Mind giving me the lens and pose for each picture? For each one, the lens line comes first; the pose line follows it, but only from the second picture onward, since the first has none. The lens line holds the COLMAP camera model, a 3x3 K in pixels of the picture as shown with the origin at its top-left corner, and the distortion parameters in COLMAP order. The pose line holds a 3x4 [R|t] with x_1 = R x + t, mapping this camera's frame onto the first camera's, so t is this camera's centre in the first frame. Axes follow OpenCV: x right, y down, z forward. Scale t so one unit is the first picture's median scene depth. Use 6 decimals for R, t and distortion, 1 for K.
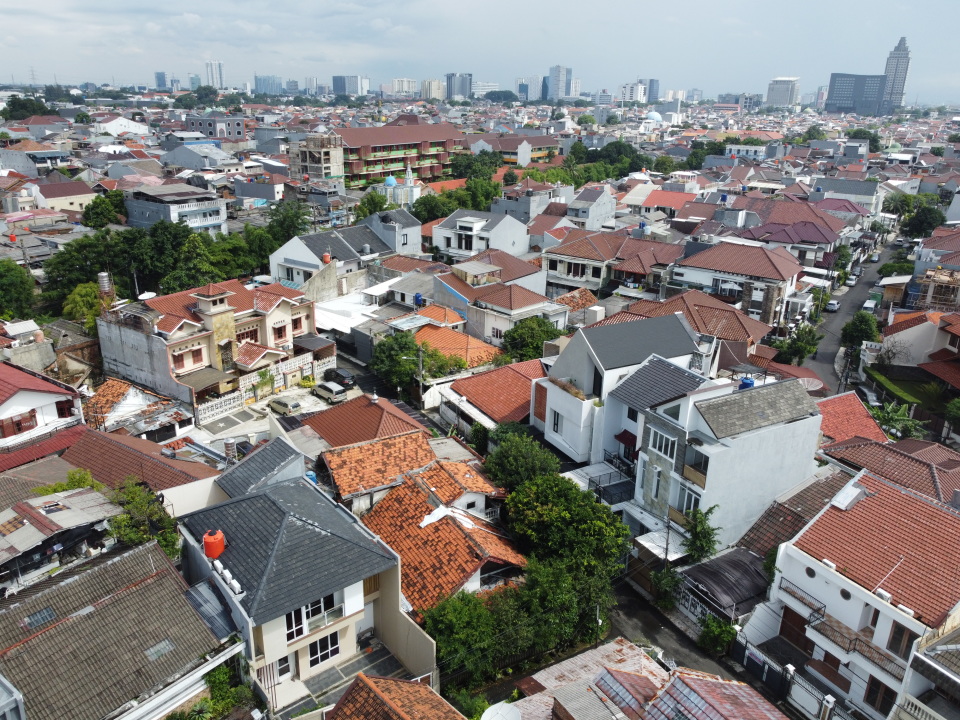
lens RADIAL K [[717.2, 0, 480.4], [0, 717.2, 360.9], [0, 0, 1]] dist [-0.003862, 0.001344]
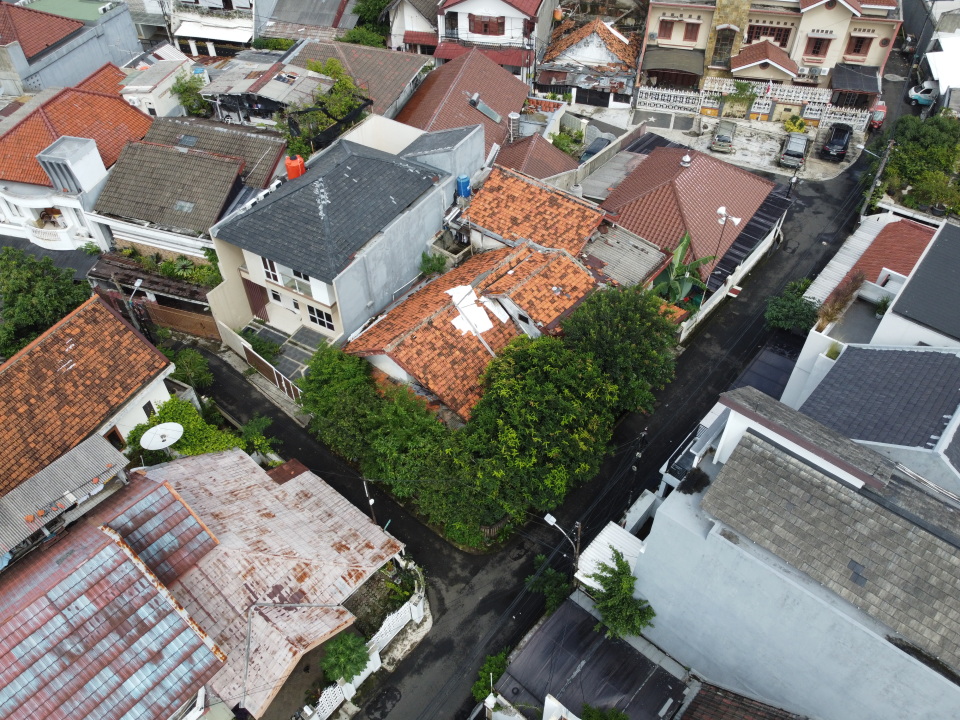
lens RADIAL K [[717.2, 0, 480.4], [0, 717.2, 358.2], [0, 0, 1]] dist [-0.003862, 0.001344]
pose [[0.348624, 0.655896, -0.669524, 0.329025], [-0.316605, 0.754761, 0.574541, -0.122158], [0.882169, 0.011676, 0.470787, 0.394587]]
